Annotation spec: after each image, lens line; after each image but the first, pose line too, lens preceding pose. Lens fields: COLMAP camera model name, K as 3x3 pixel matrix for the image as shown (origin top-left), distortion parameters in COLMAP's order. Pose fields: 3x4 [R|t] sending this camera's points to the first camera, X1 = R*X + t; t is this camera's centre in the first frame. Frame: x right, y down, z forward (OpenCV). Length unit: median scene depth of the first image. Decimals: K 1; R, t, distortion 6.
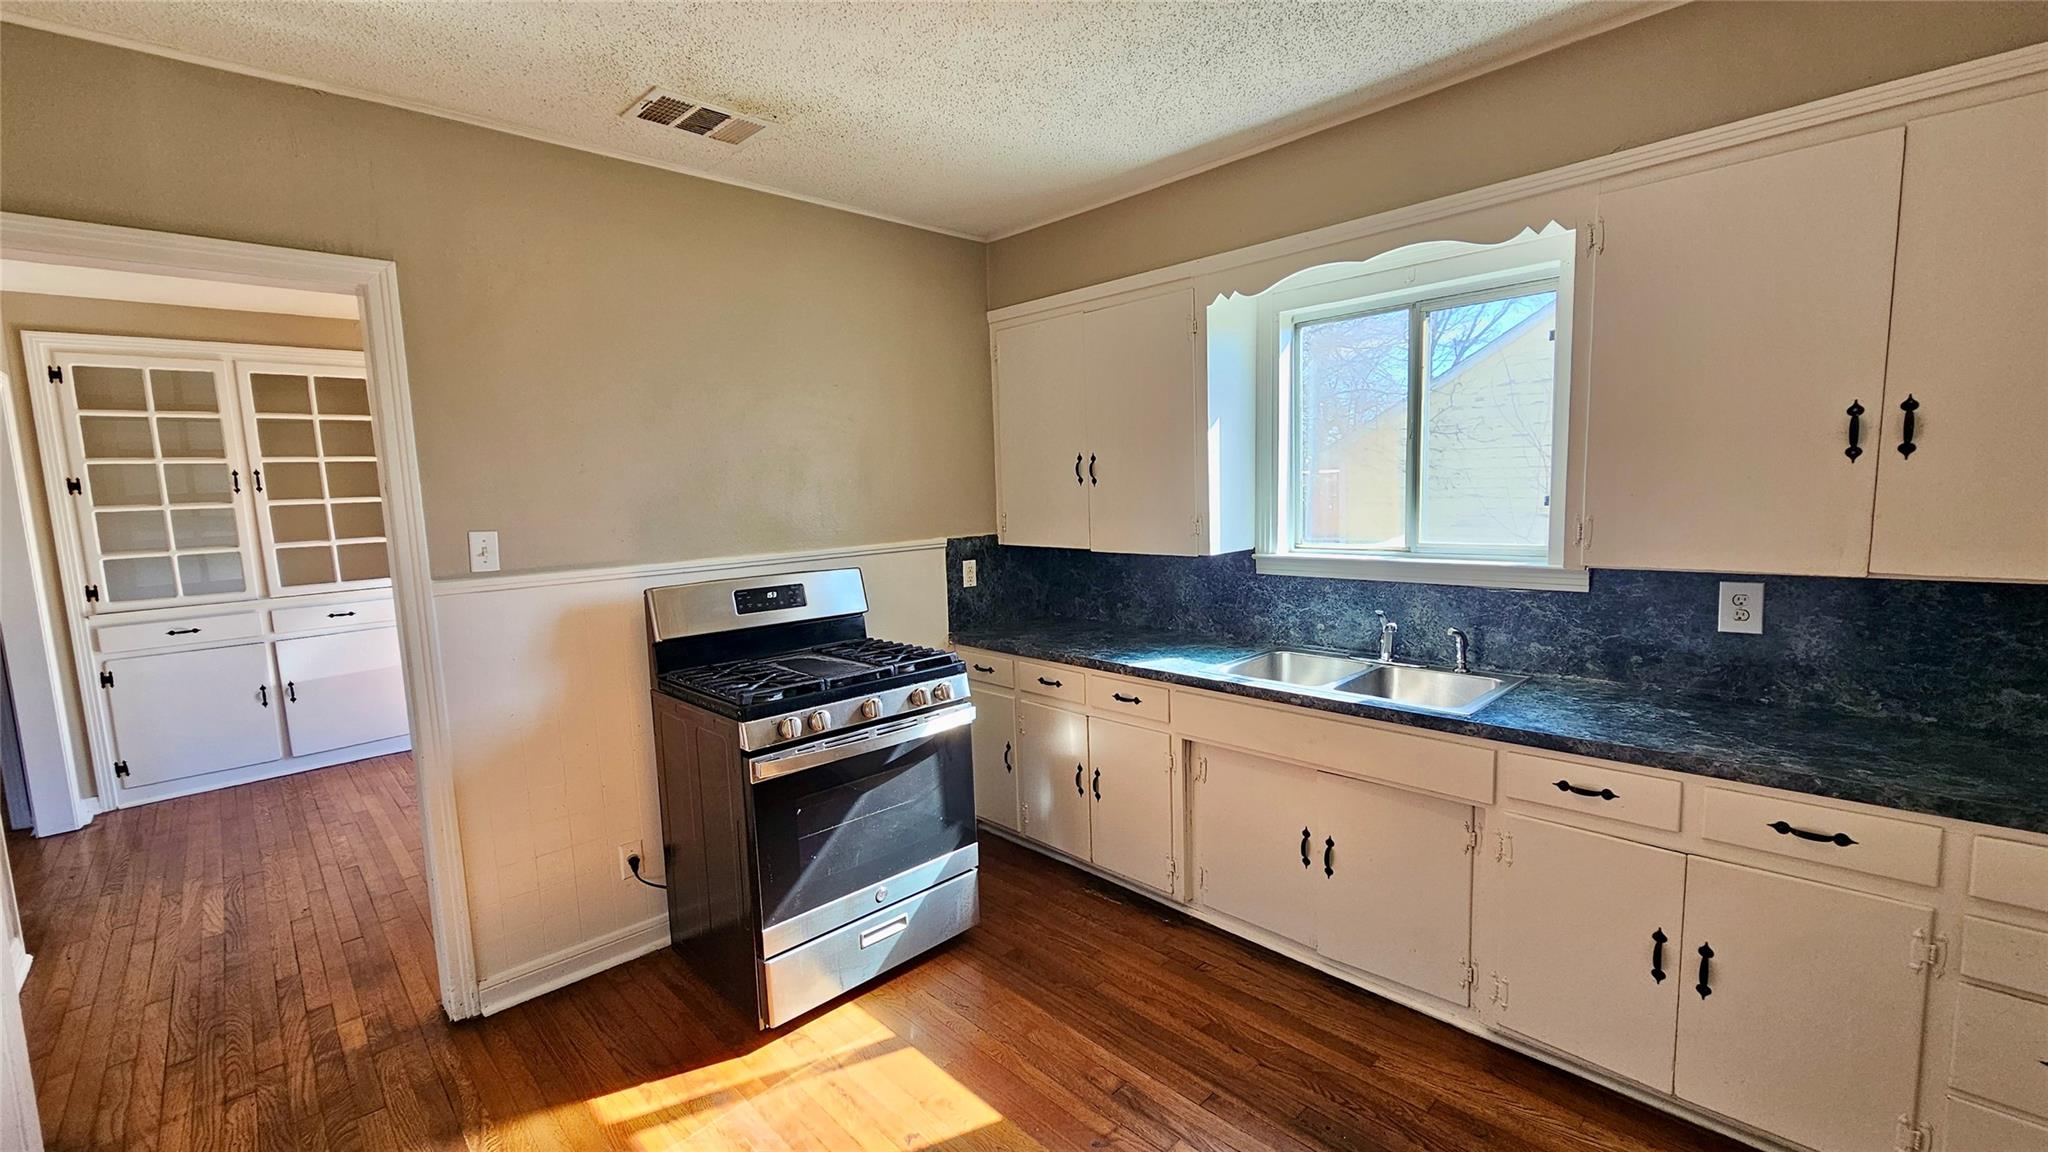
lens RADIAL K [[844.3, 0, 1042.8], [0, 844.3, 579.9], [0, 0, 1]] dist [-0.005498, 0.002207]
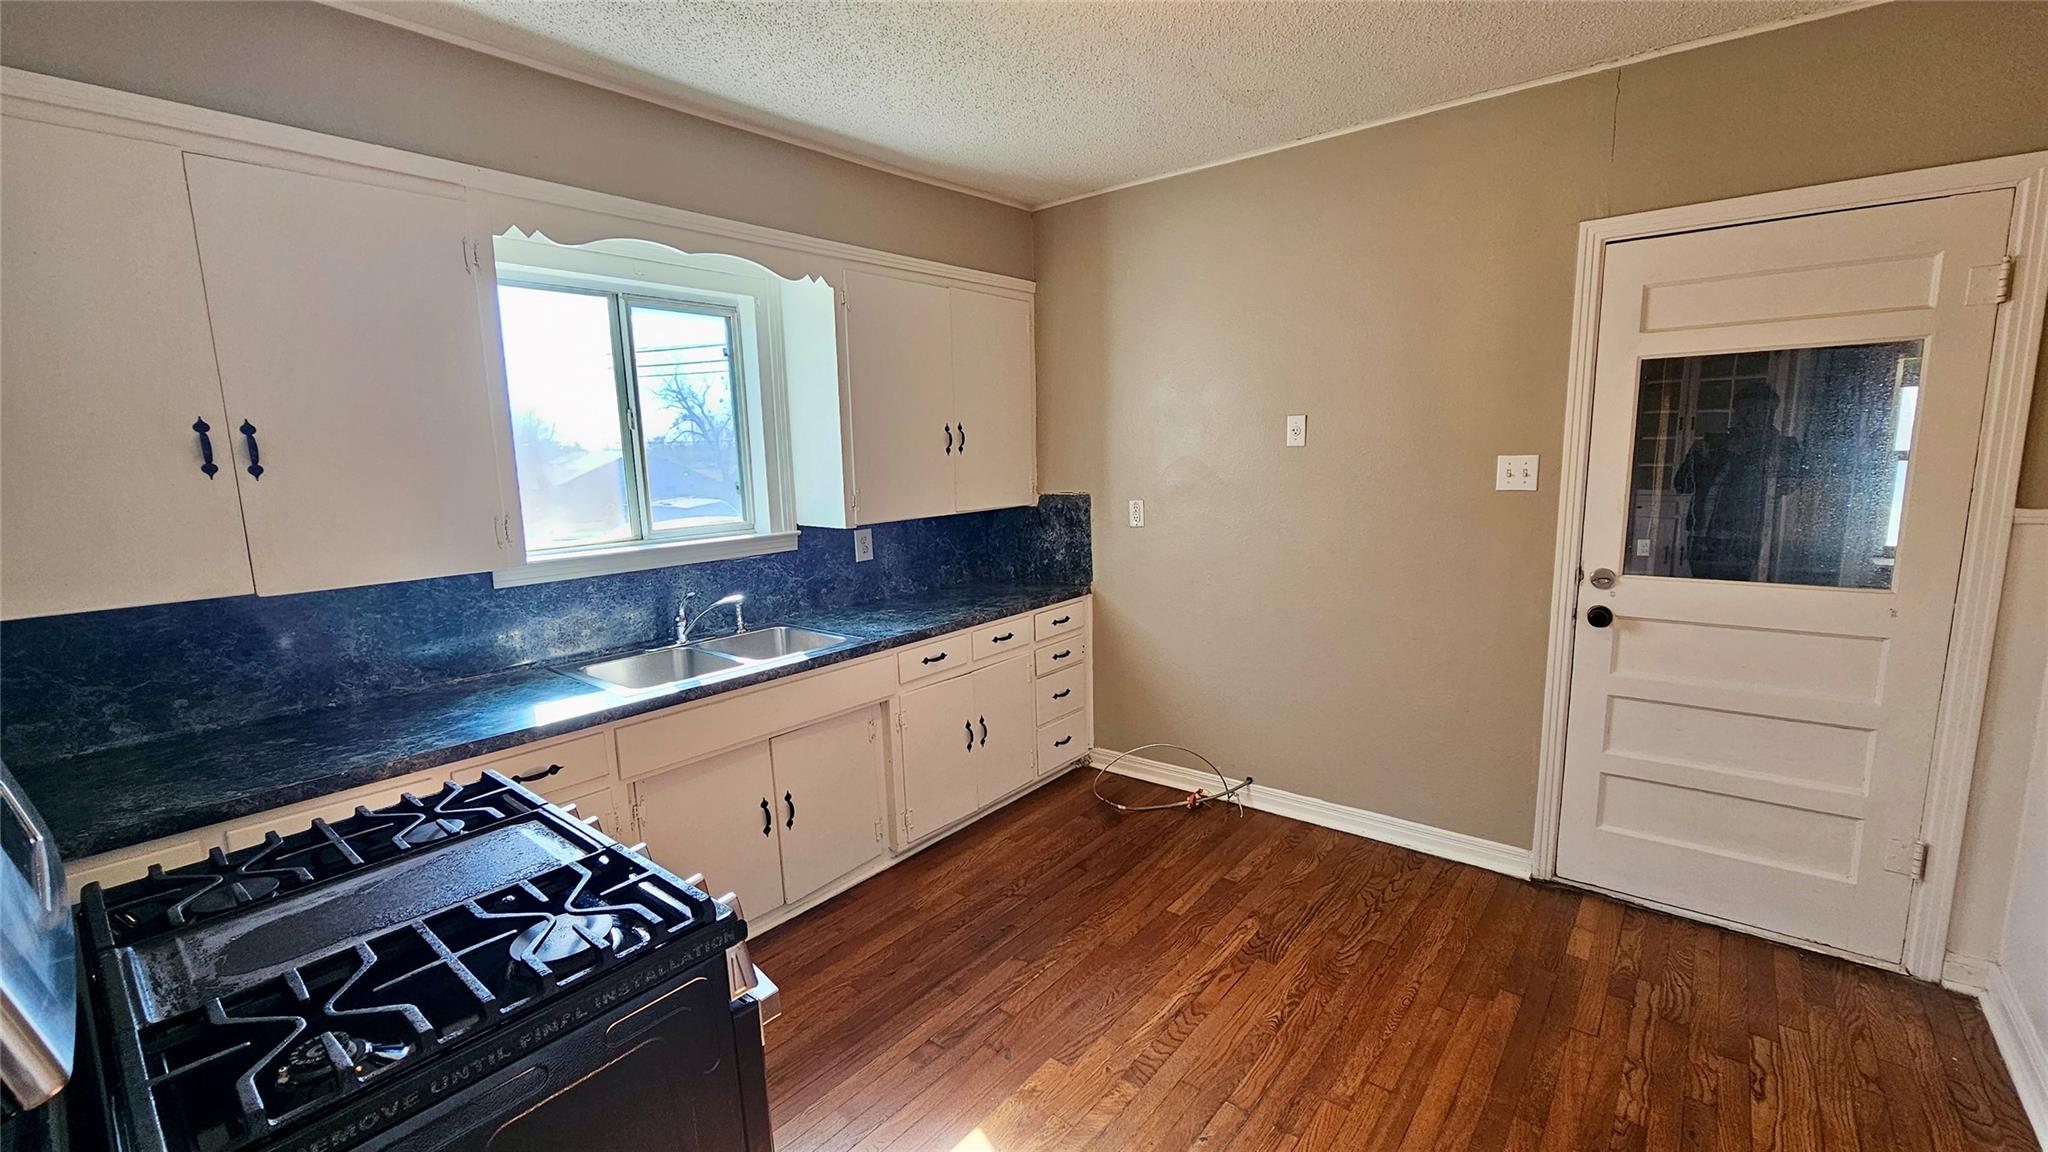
lens RADIAL K [[844.3, 0, 1028.0], [0, 844.3, 581.9], [0, 0, 1]] dist [-0.005498, 0.002207]
pose [[-0.106500, -0.117796, 0.987310, -0.714027], [0.143869, 0.980683, 0.132524, -0.058344], [-0.983849, 0.156158, -0.087495, 0.726240]]
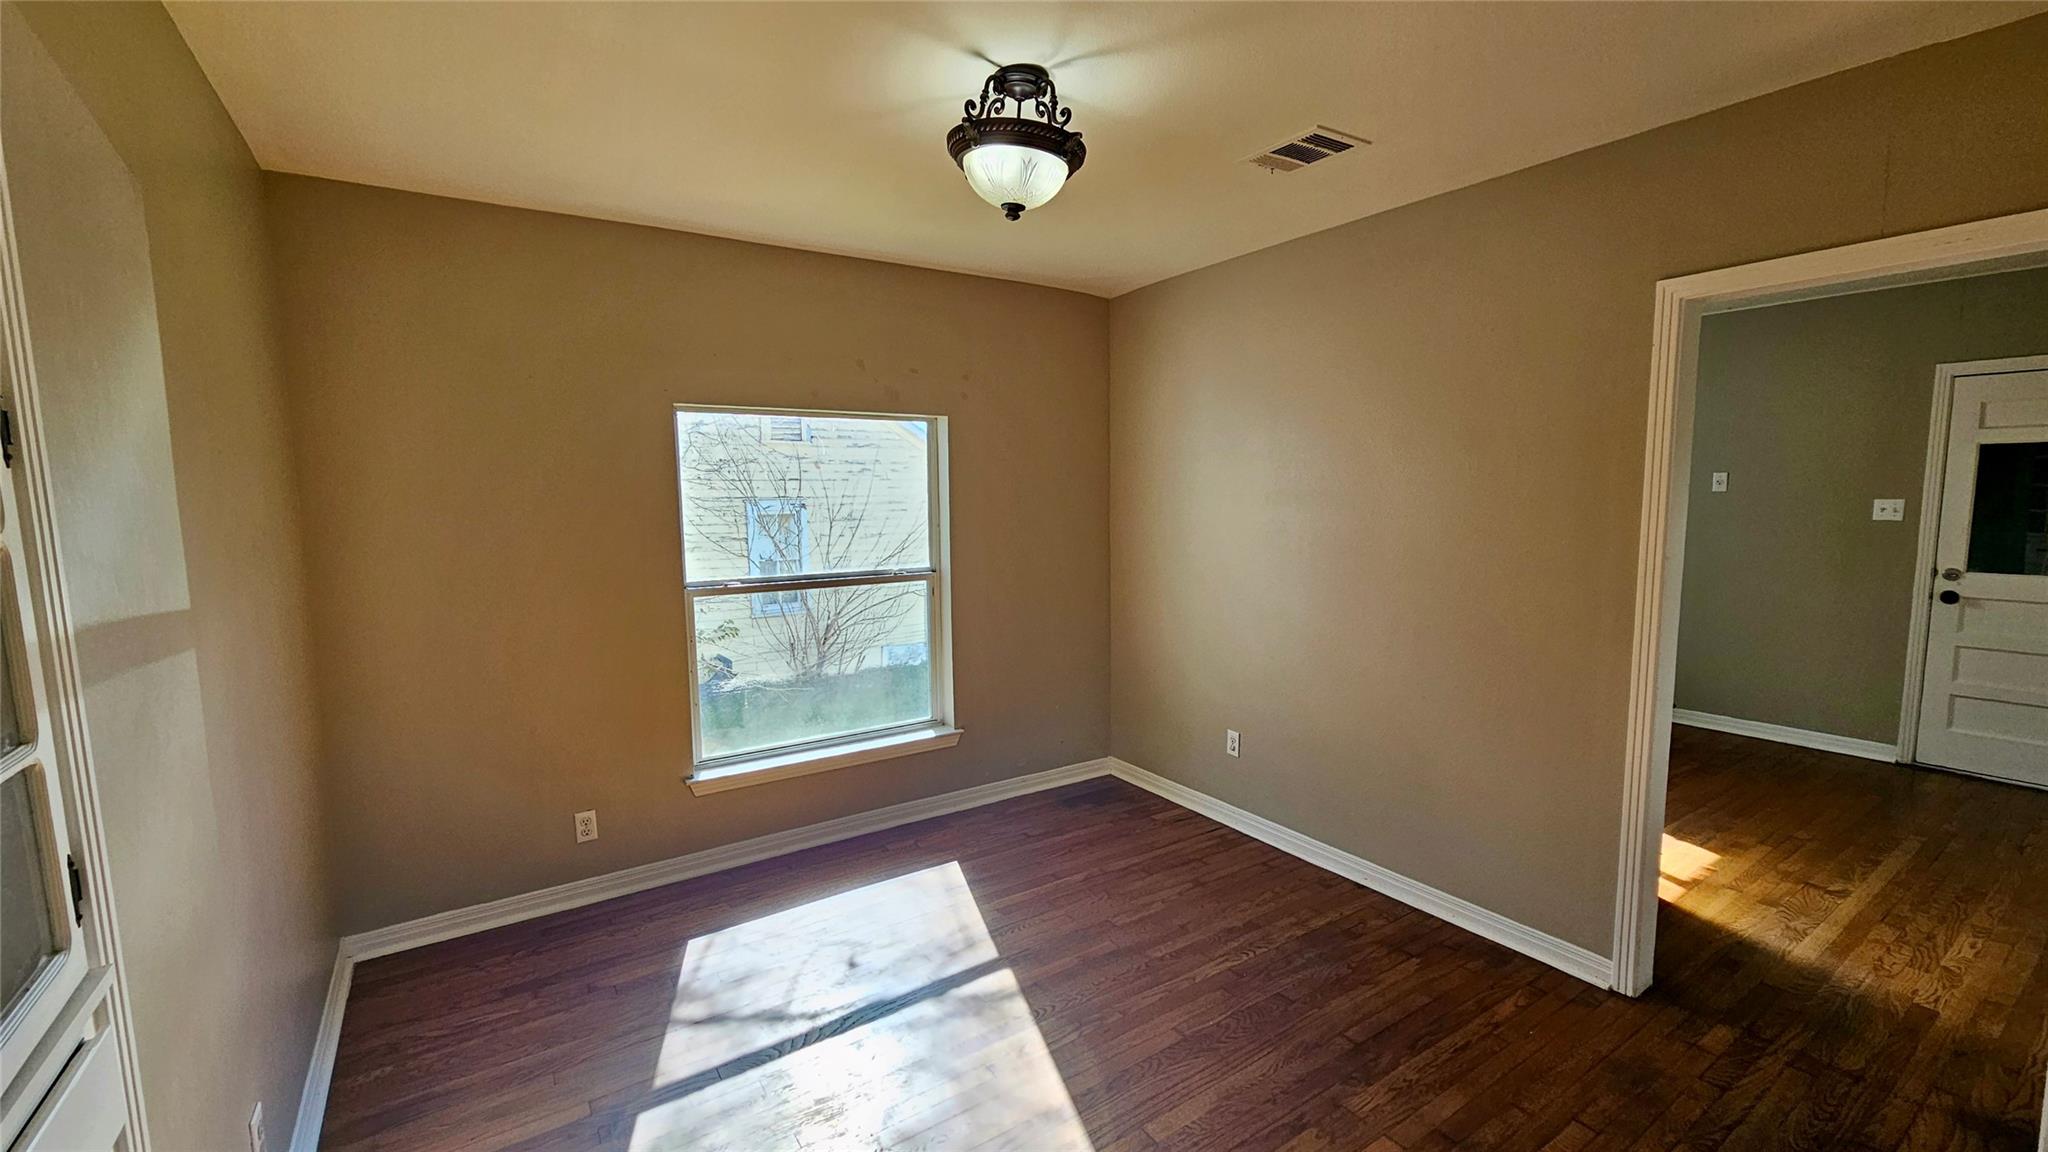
lens RADIAL K [[844.3, 0, 1030.8], [0, 844.3, 577.4], [0, 0, 1]] dist [-0.005498, 0.002207]
pose [[0.178066, -0.070954, 0.981457, -1.761168], [0.121195, 0.991385, 0.049684, -0.127584], [-0.976527, 0.110100, 0.185131, 1.440148]]
